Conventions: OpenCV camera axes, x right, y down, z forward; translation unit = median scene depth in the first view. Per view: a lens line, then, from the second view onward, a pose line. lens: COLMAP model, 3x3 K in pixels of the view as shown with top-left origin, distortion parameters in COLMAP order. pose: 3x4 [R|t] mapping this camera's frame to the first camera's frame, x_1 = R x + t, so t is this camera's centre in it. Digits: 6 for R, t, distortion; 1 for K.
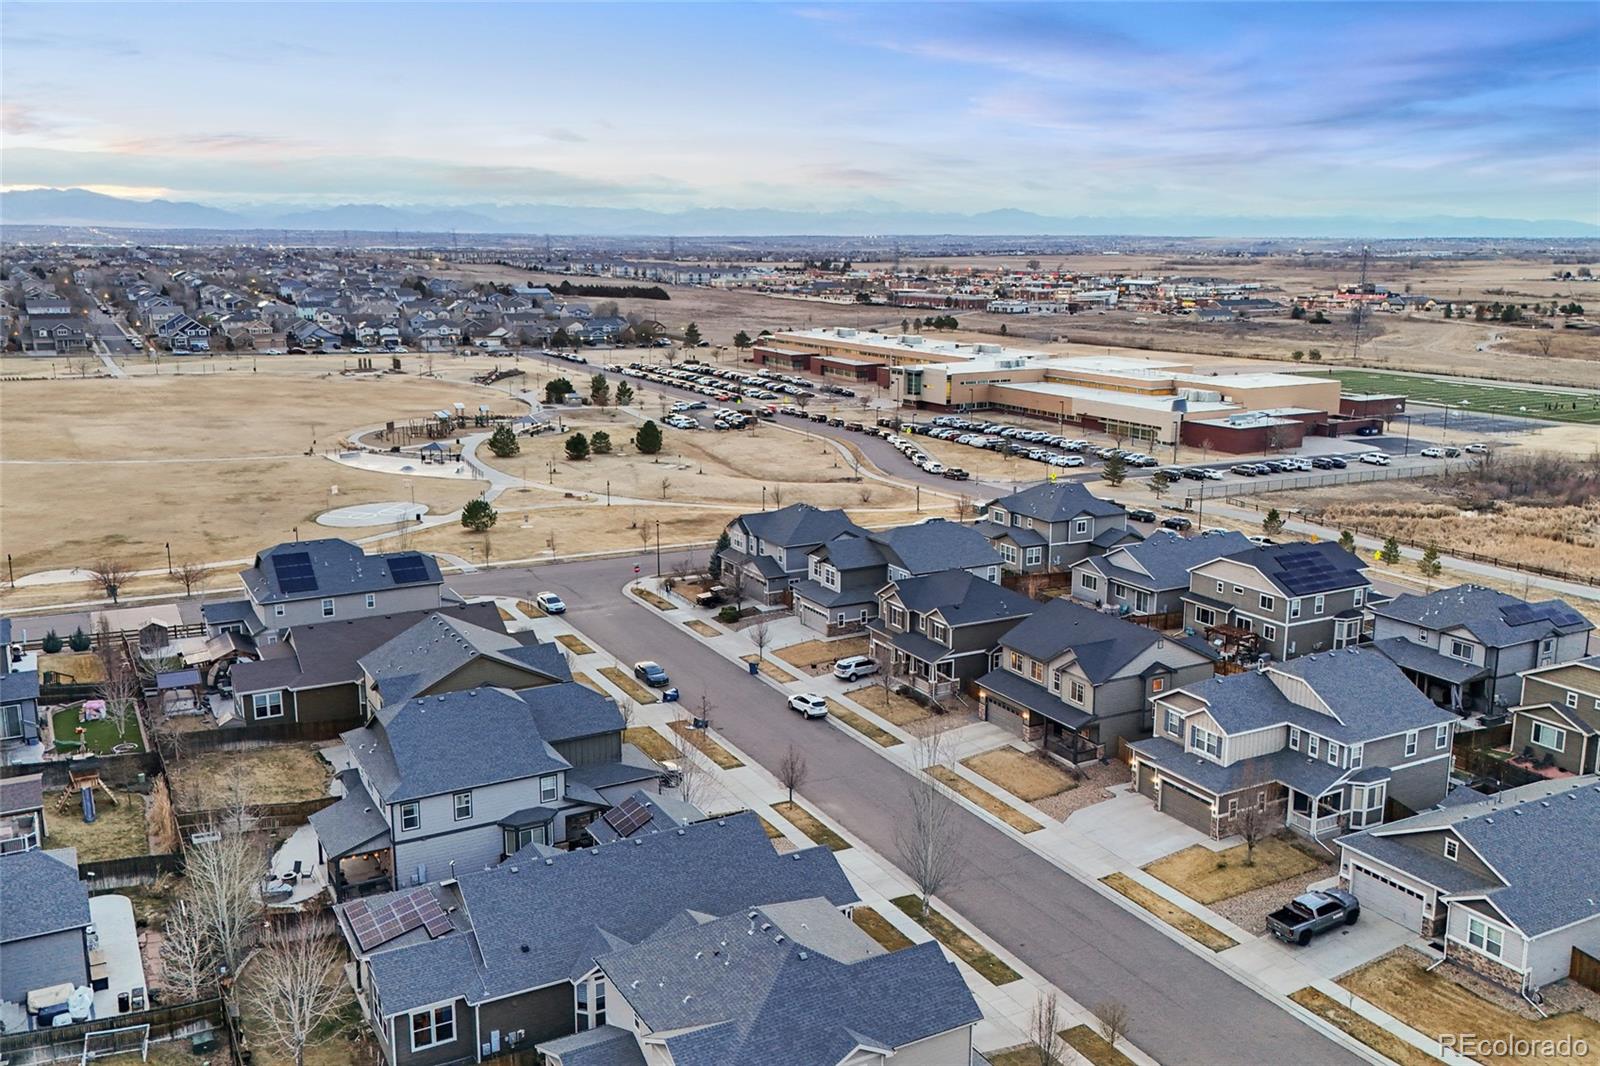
lens RADIAL K [[1384.4, 0, 800.0], [0, 1384.4, 533.0], [0, 0, 1]] dist [0.145246, -0.258951]
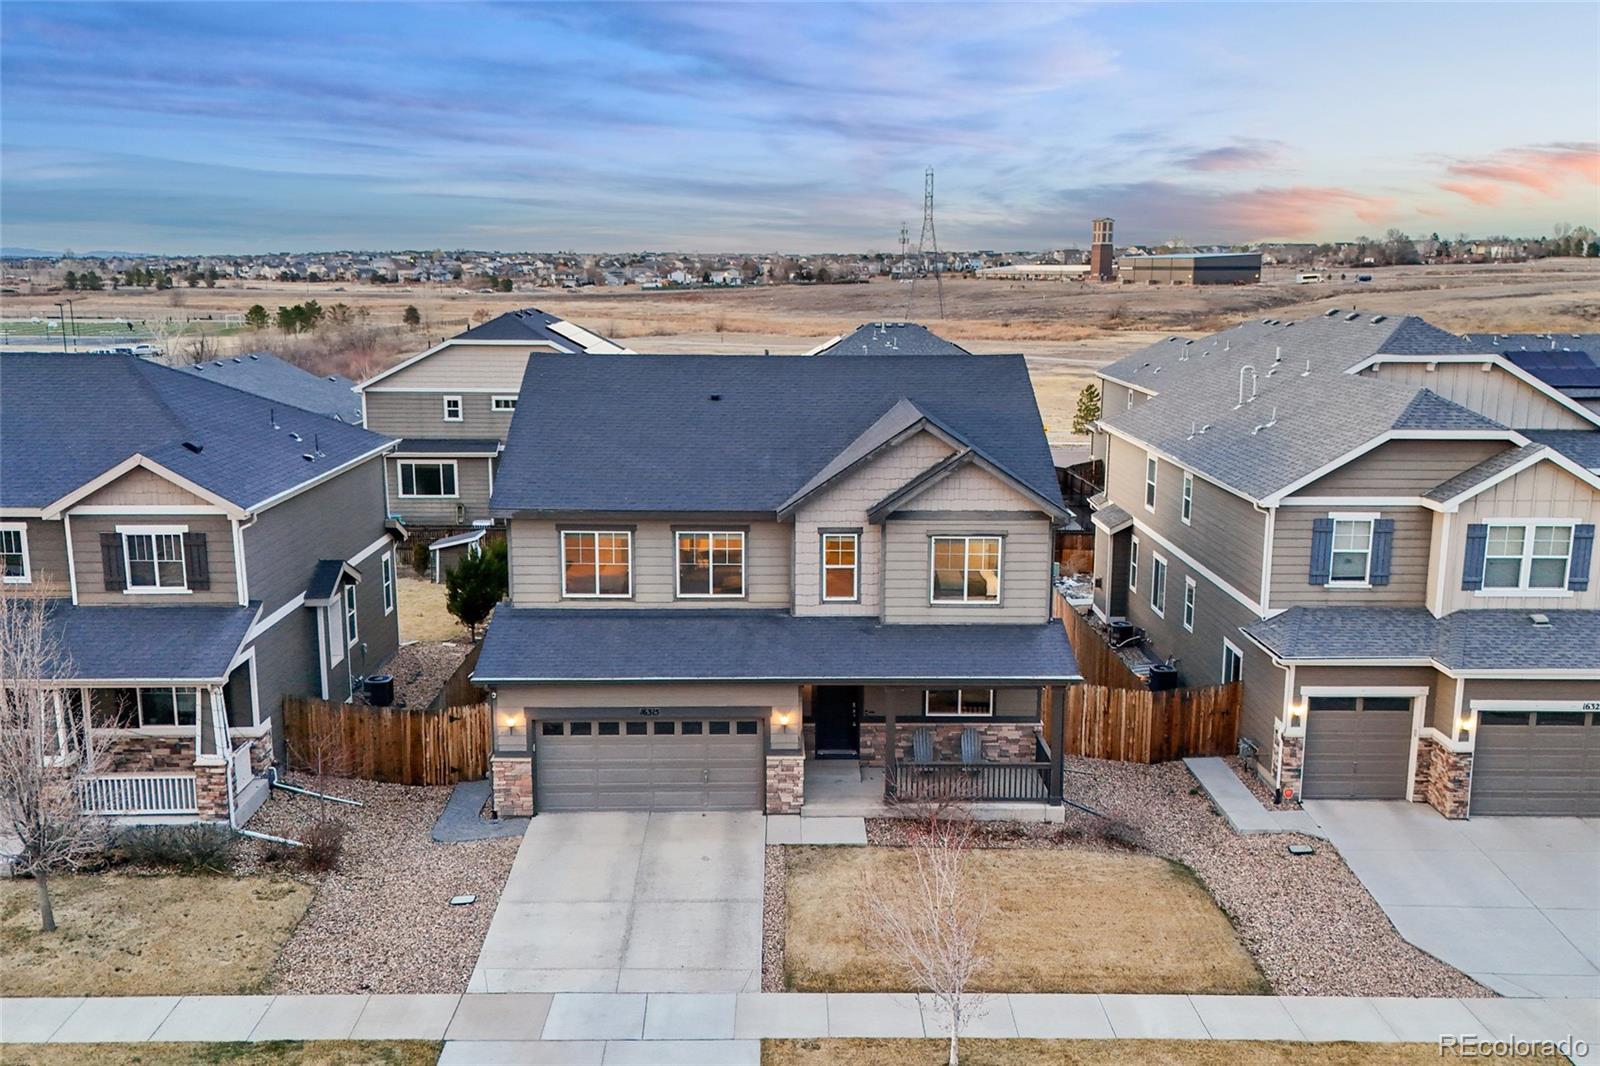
lens RADIAL K [[1384.4, 0, 800.0], [0, 1384.4, 533.0], [0, 0, 1]] dist [0.145246, -0.258951]
pose [[0.460461, -0.169059, 0.871433, -0.048921], [0.182417, 0.978766, 0.093493, 0.052727], [-0.868735, 0.115914, 0.481523, 0.639510]]
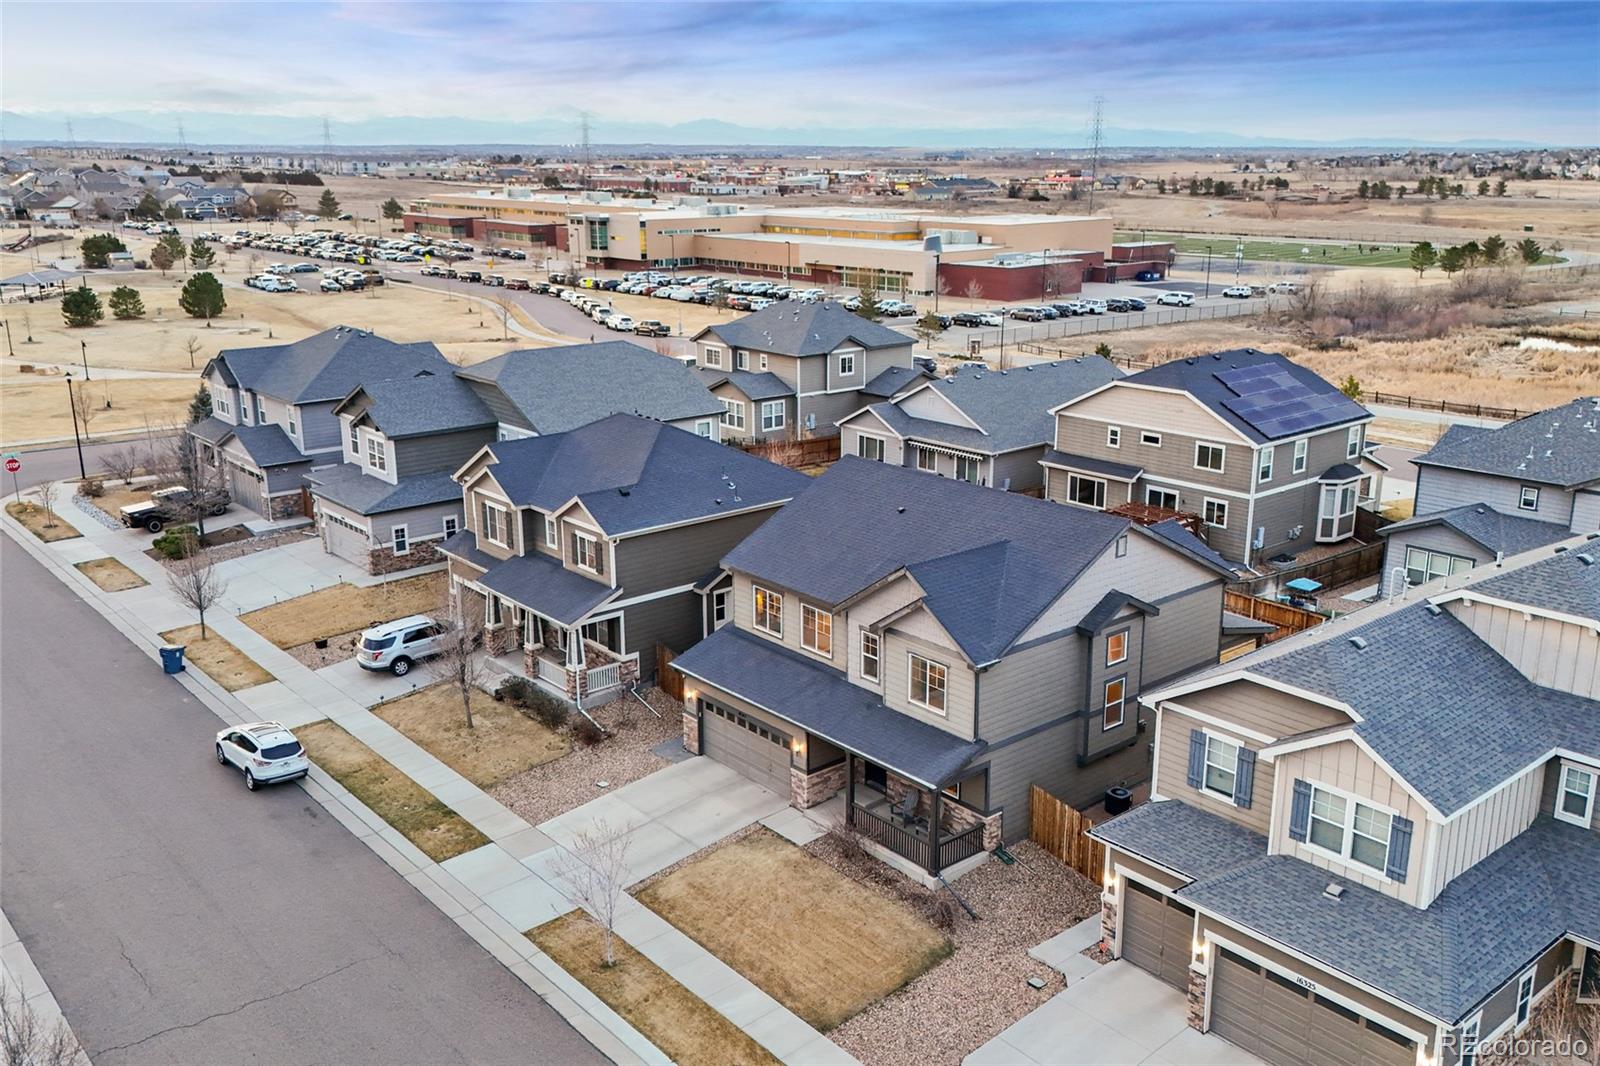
lens RADIAL K [[1384.4, 0, 800.0], [0, 1384.4, 533.0], [0, 0, 1]] dist [0.145246, -0.258951]
pose [[0.978765, -0.058535, 0.196451, 0.065546], [0.047003, 0.996915, 0.062865, 0.033677], [-0.199525, -0.052297, 0.978496, 0.455376]]
